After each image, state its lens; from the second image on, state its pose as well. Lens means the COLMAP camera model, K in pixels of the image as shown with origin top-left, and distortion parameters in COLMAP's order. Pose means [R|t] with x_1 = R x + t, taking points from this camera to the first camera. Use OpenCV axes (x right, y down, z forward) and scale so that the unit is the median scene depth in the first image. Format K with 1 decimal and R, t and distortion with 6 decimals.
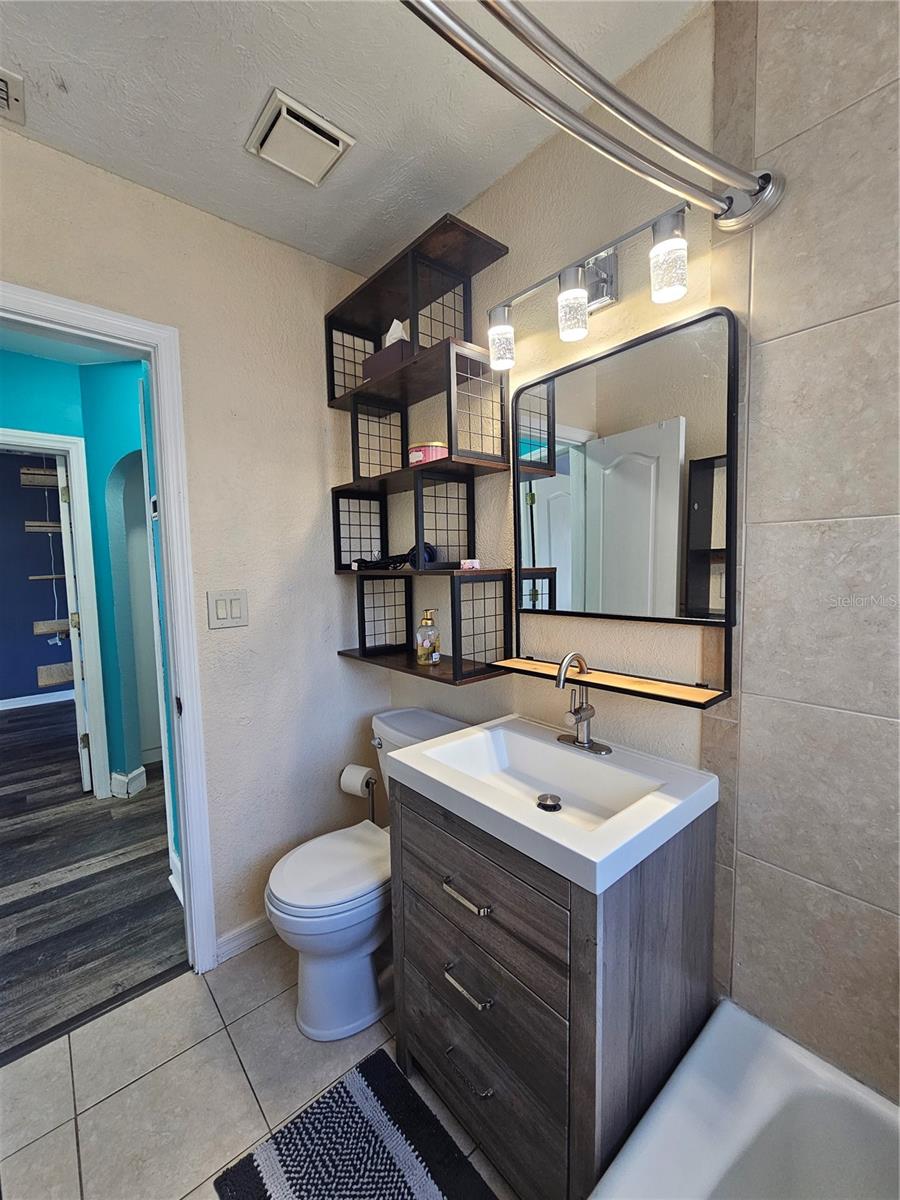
lens RADIAL K [[488.8, 0, 443.6], [0, 488.8, 601.5], [0, 0, 1]] dist [-0.002415, -0.000055]
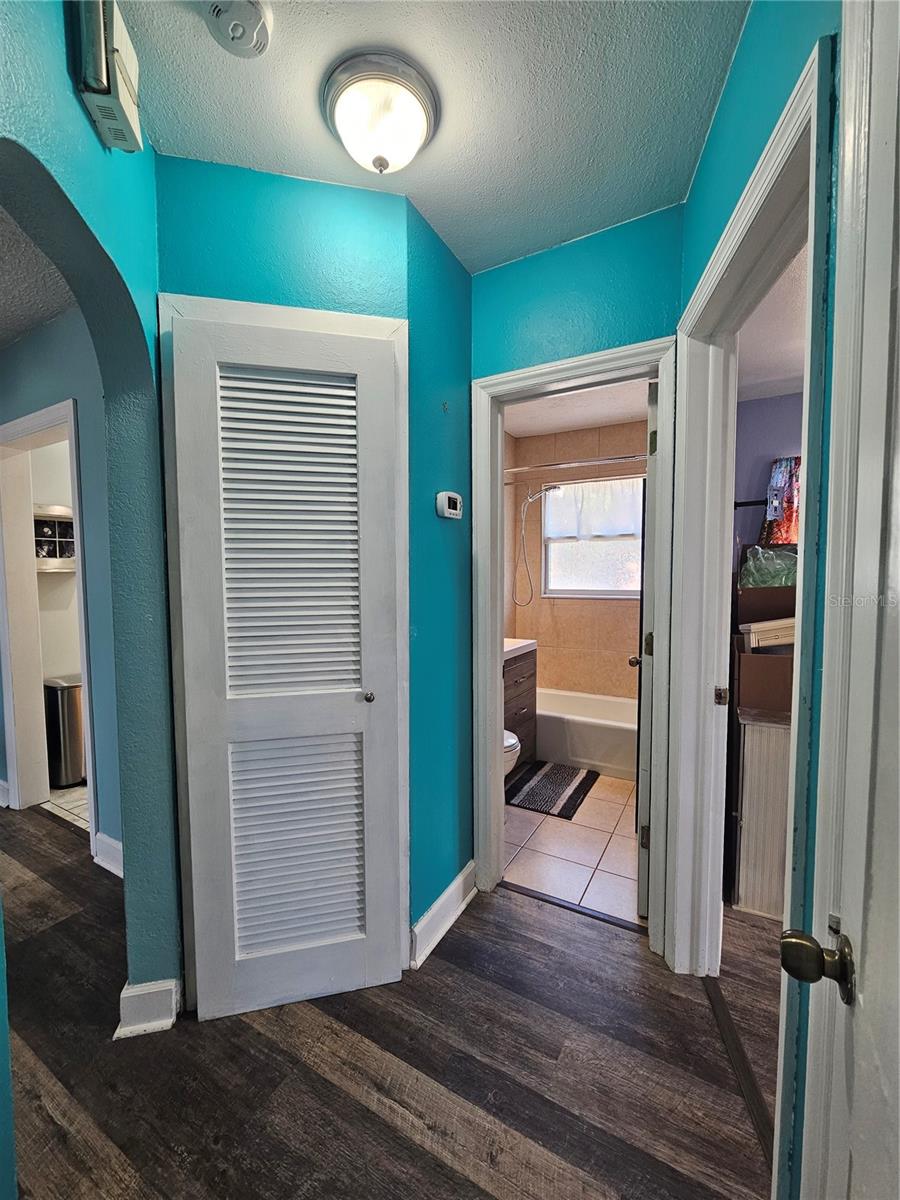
lens RADIAL K [[494.3, 0, 449.4], [0, 494.3, 603.0], [0, 0, 1]] dist [-0.001081, 0.000064]
pose [[-0.336999, -0.037128, 0.940772, -1.832521], [0.082808, 0.994181, 0.068899, -0.081287], [-0.937856, 0.101122, -0.331964, 1.634271]]
